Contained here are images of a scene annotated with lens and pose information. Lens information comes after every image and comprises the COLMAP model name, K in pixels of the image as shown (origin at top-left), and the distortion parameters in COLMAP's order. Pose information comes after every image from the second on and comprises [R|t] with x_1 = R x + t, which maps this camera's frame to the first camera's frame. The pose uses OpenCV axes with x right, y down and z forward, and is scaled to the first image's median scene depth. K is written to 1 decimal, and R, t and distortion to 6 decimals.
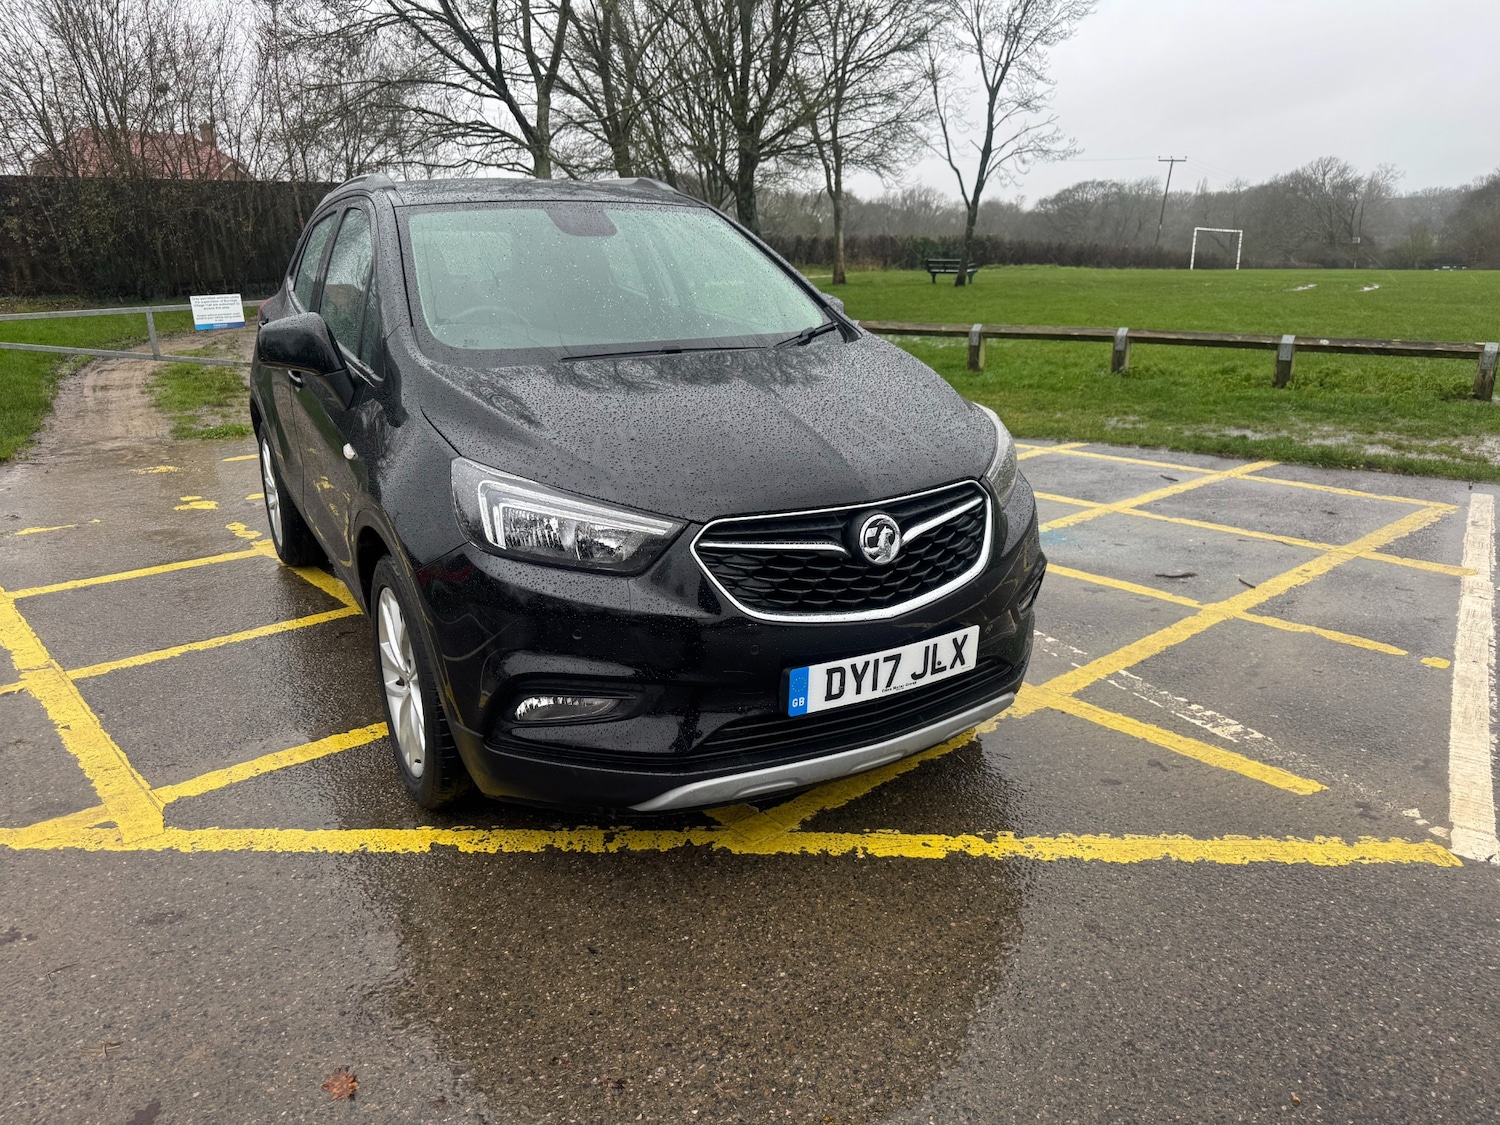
lens RADIAL K [[1055.7, 0, 750.0], [0, 1055.7, 567.2], [0, 0, 1]] dist [0.045453, -0.056645]
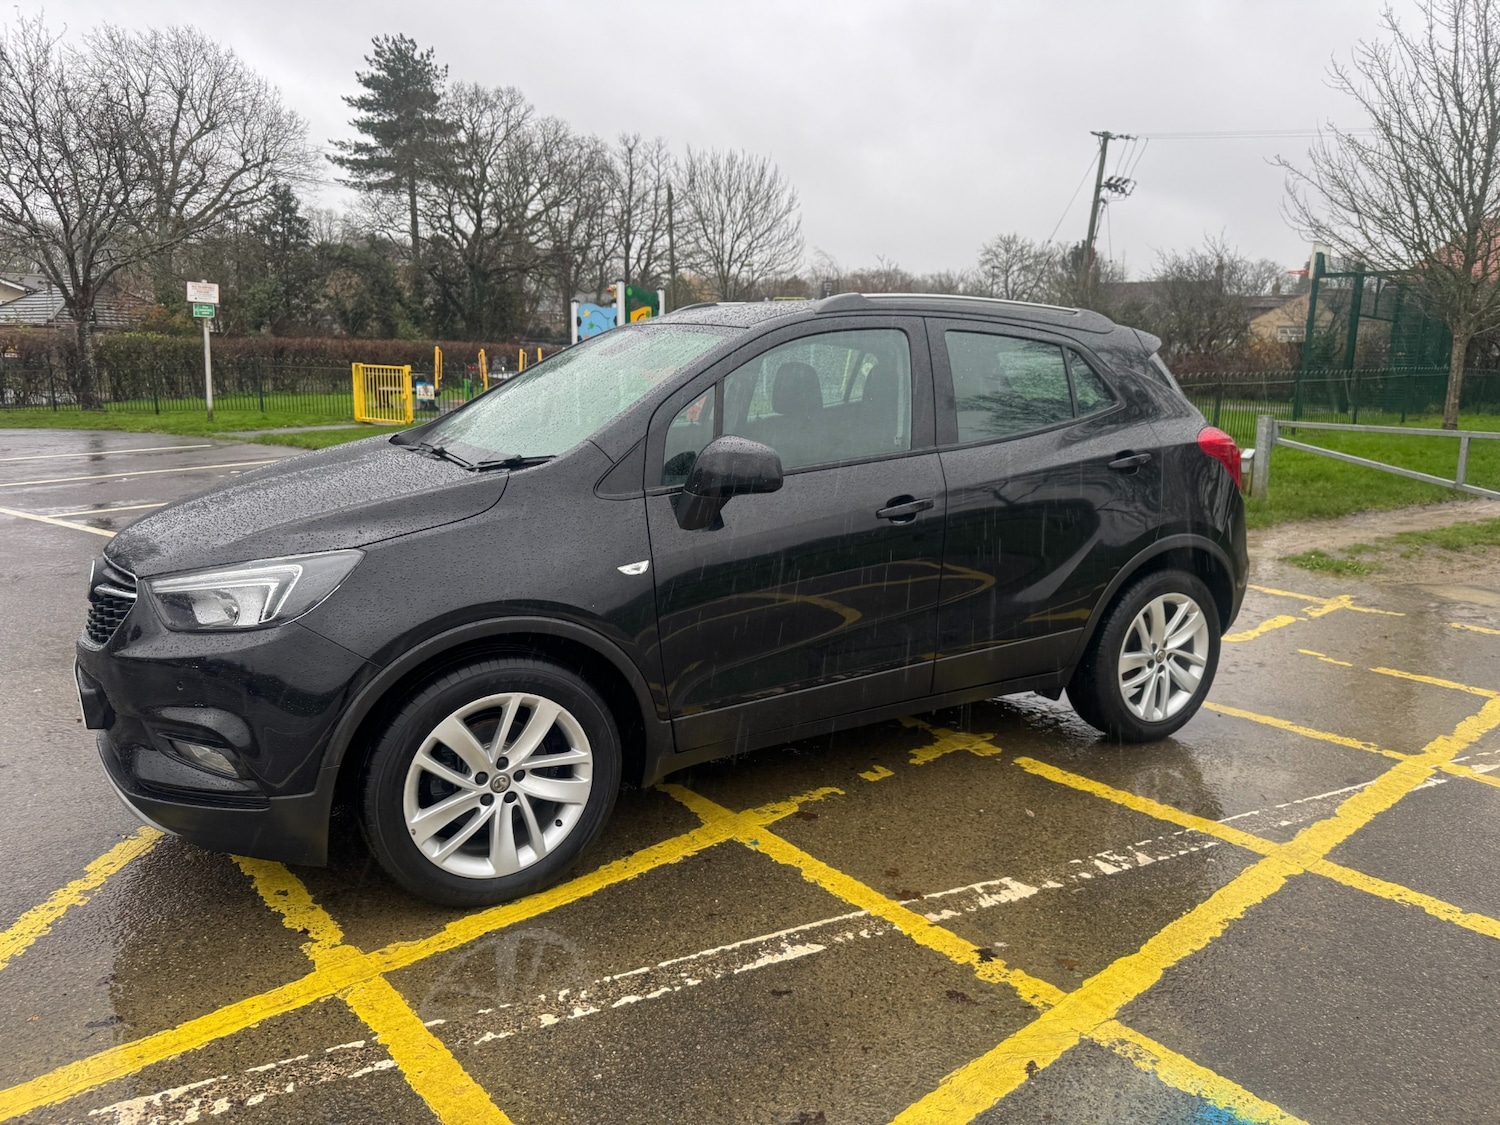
lens RADIAL K [[1055.7, 0, 744.0], [0, 1055.7, 562.2], [0, 0, 1]] dist [0.045453, -0.056645]
pose [[0.001892, 0.212138, -0.977238, 1.264184], [-0.312615, 0.928386, 0.200928, -0.505089], [0.949878, 0.305119, 0.068075, 1.516682]]
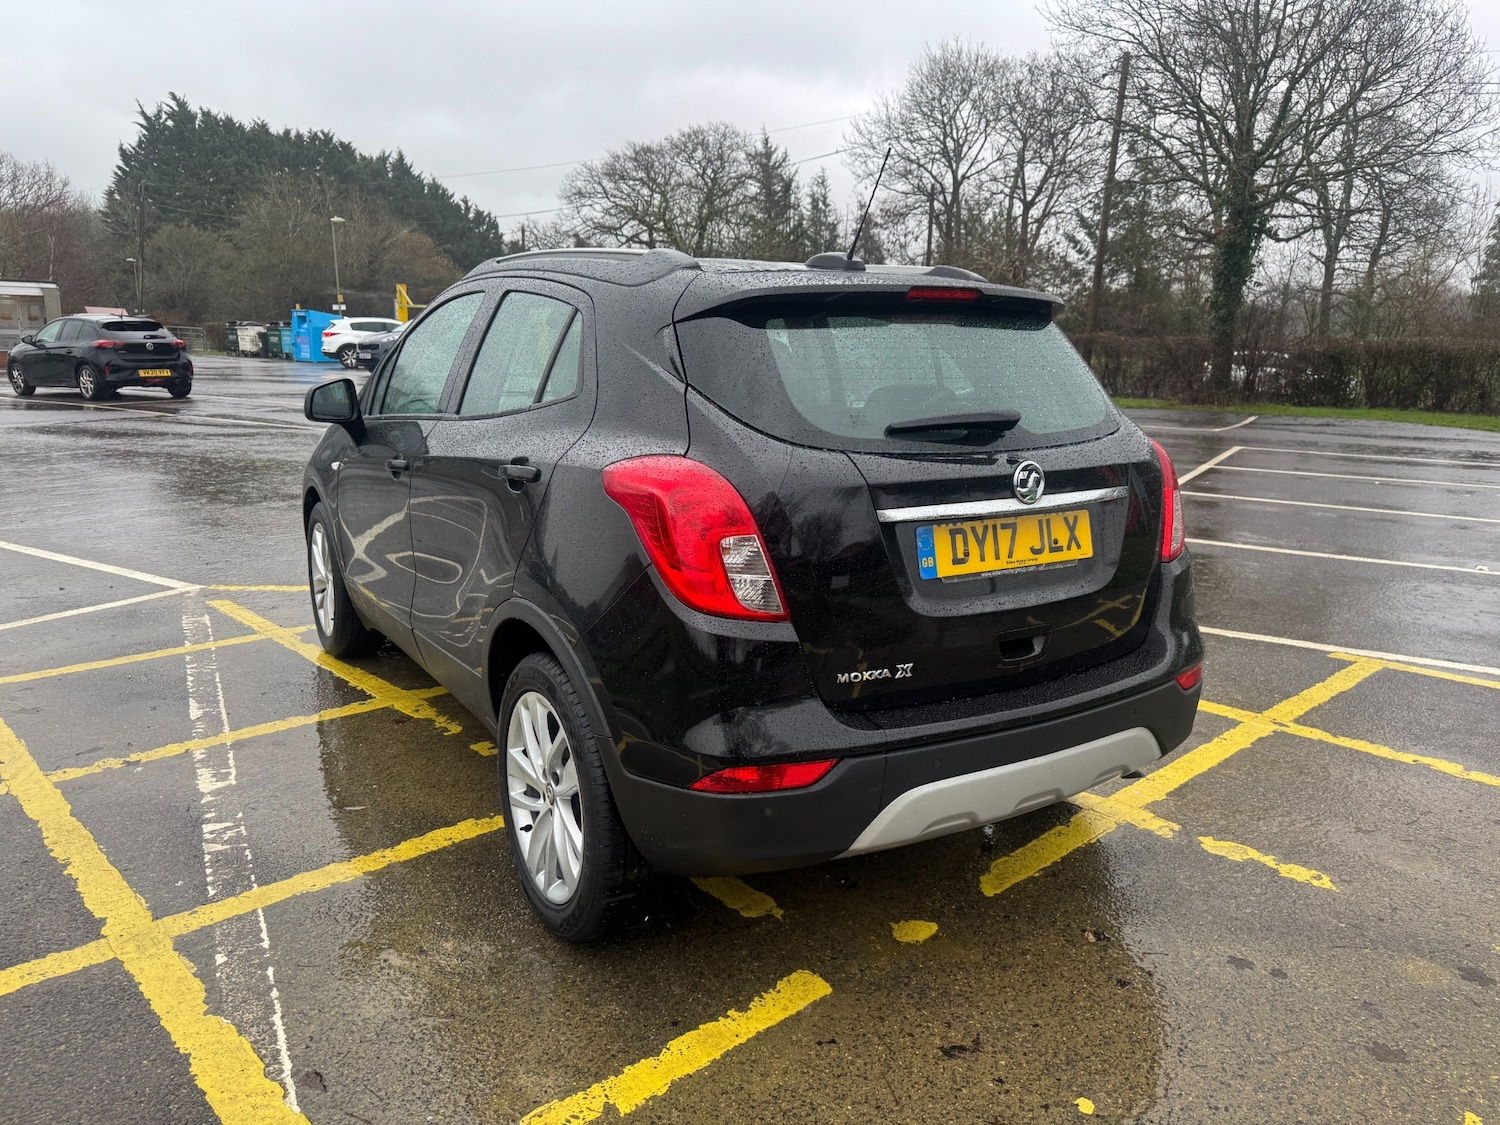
lens RADIAL K [[1055.7, 0, 756.1], [0, 1055.7, 551.0], [0, 0, 1]] dist [0.045453, -0.056645]
pose [[-0.998967, 0.008154, -0.044698, -0.429754], [-0.014561, 0.874422, 0.484948, -0.943432], [0.043039, 0.485098, -0.873400, 3.048555]]
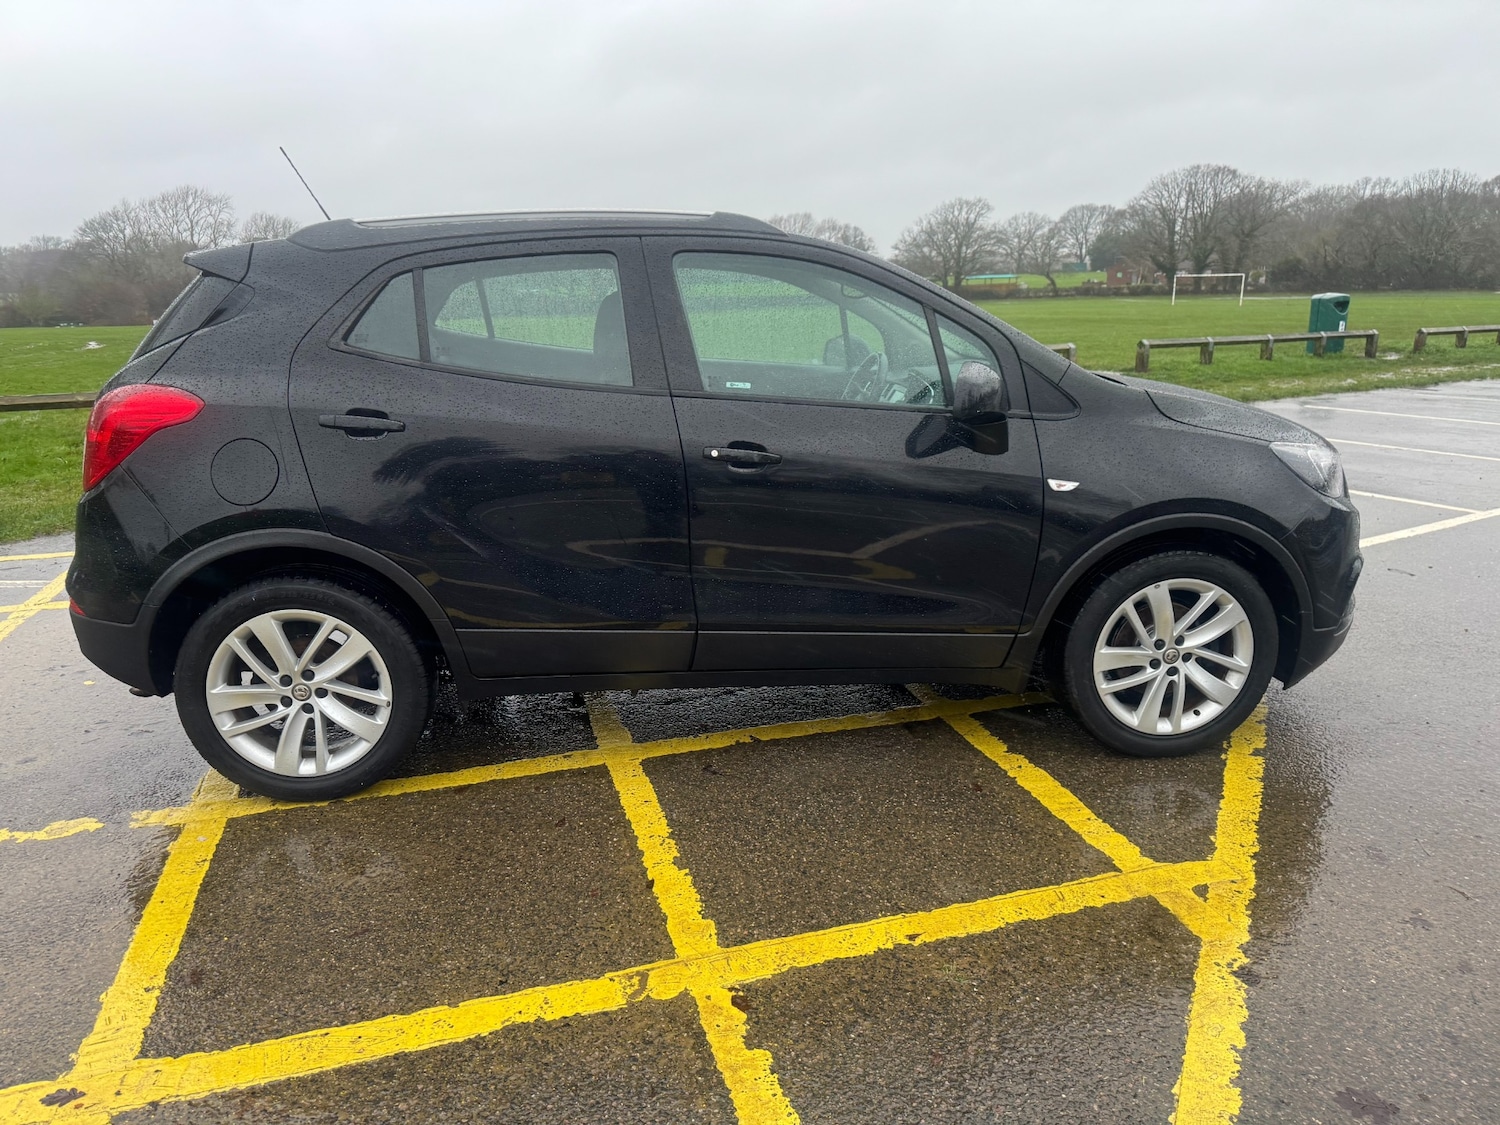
lens RADIAL K [[1055.7, 0, 748.1], [0, 1055.7, 562.7], [0, 0, 1]] dist [0.045453, -0.056645]
pose [[0.406775, -0.221112, 0.886365, -1.684363], [0.269536, 0.956121, 0.114817, -0.278062], [-0.872860, 0.192203, 0.448524, 0.949939]]
